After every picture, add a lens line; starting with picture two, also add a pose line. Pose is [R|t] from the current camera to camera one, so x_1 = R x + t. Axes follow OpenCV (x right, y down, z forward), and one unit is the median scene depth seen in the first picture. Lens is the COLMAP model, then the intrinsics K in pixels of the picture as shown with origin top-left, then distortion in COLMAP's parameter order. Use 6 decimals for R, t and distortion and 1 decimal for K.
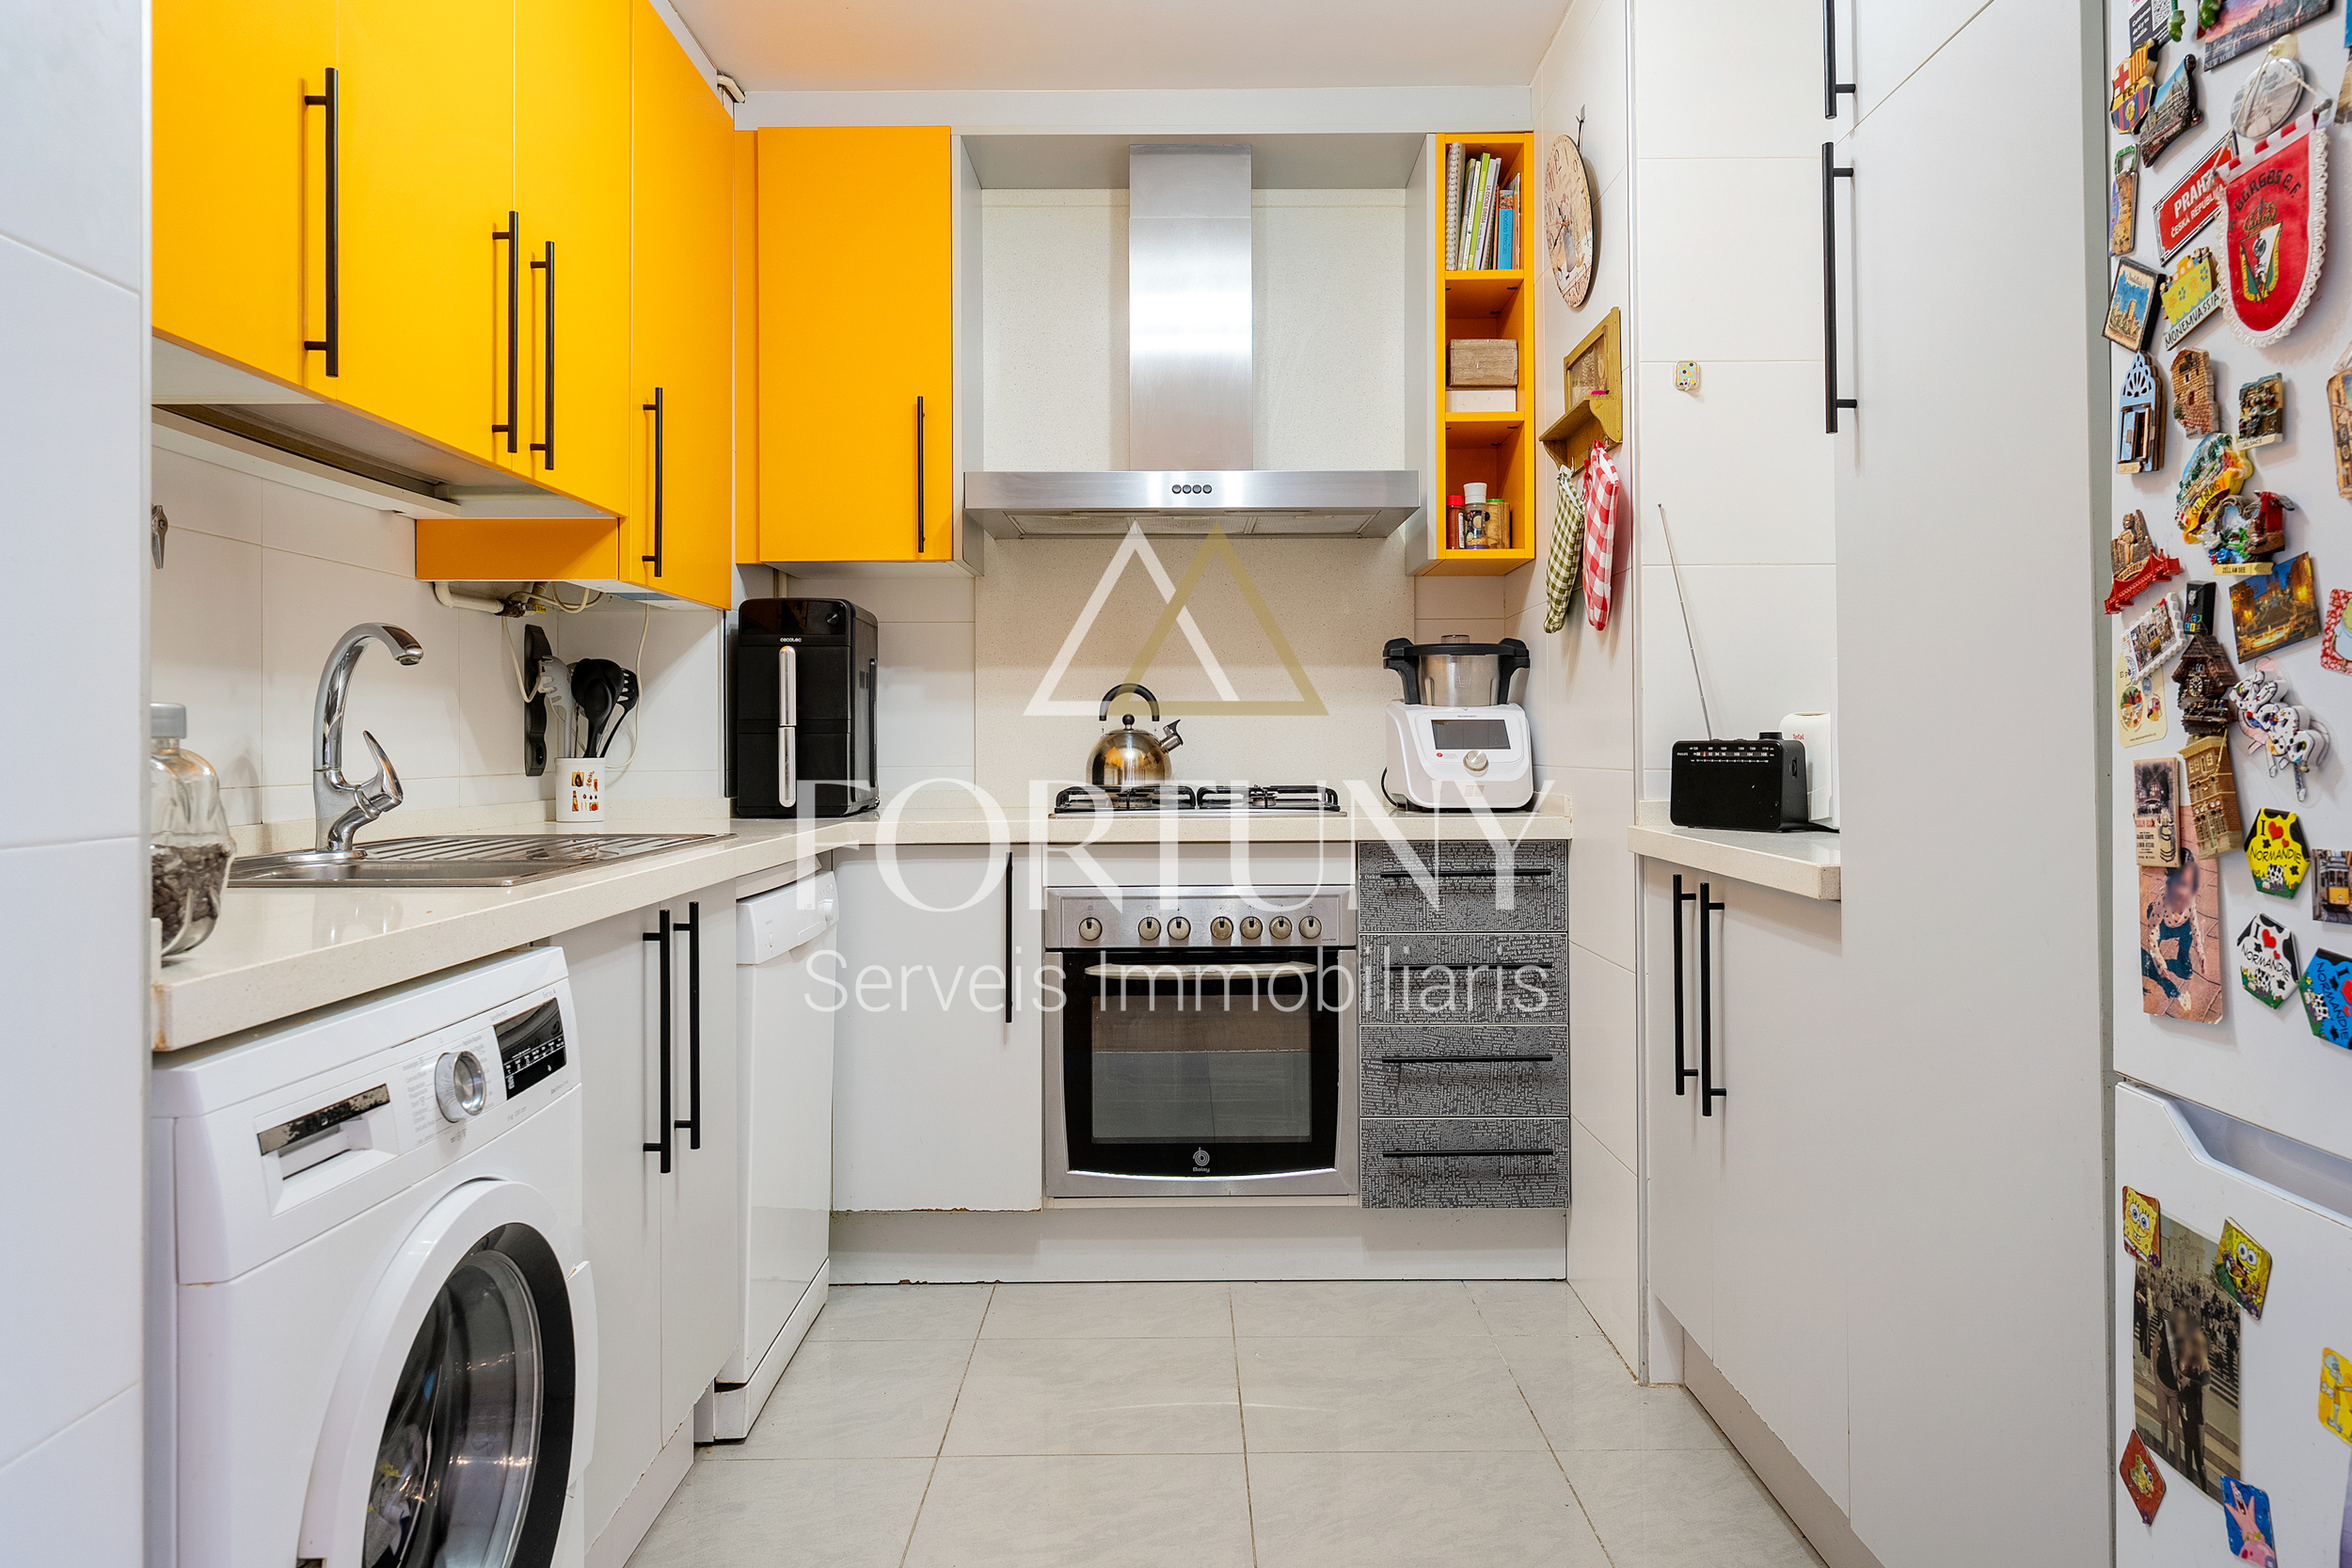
lens RADIAL K [[1627.3, 0, 1177.0], [0, 1627.3, 769.8], [0, 0, 1]] dist [0.021563, -0.002479]
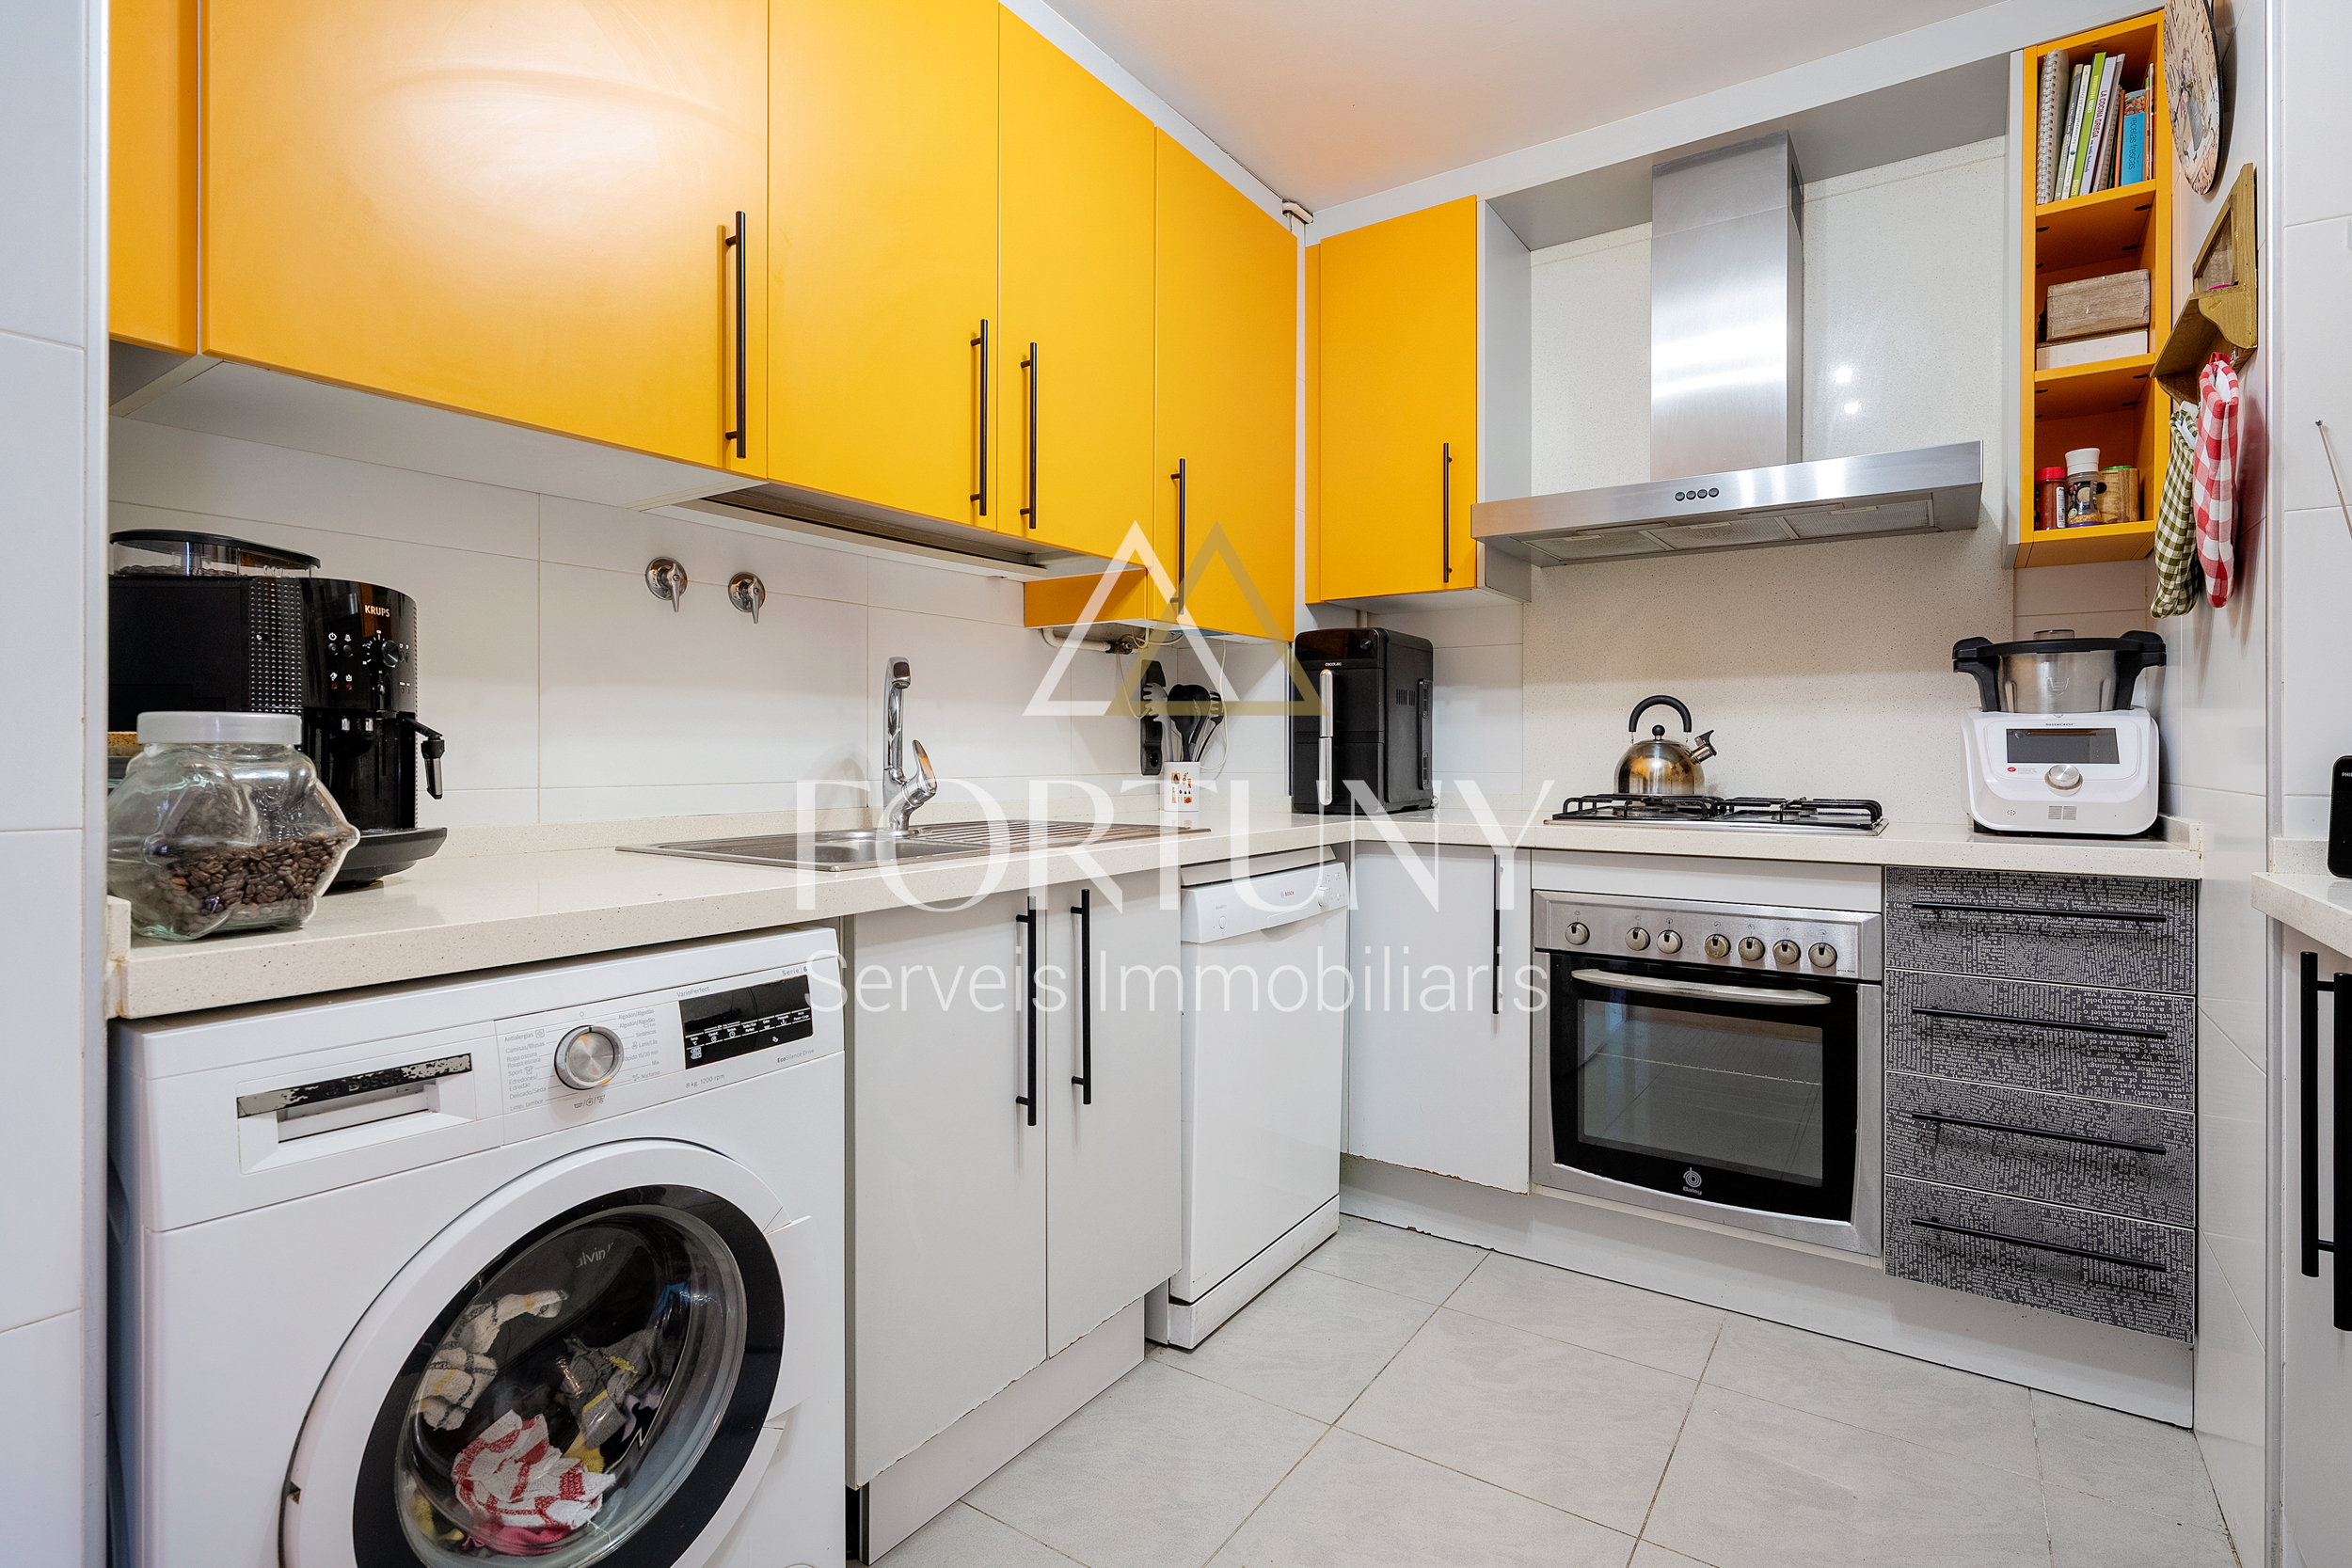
lens RADIAL K [[1141.5, 0, 1174.6], [0, 1141.5, 768.9], [0, 0, 1]] dist [0.002829, 0.001824]
pose [[0.822442, 0.015078, -0.568650, 0.145462], [-0.015368, 0.999873, 0.004285, -0.005474], [0.568642, 0.005215, 0.822569, 0.259098]]
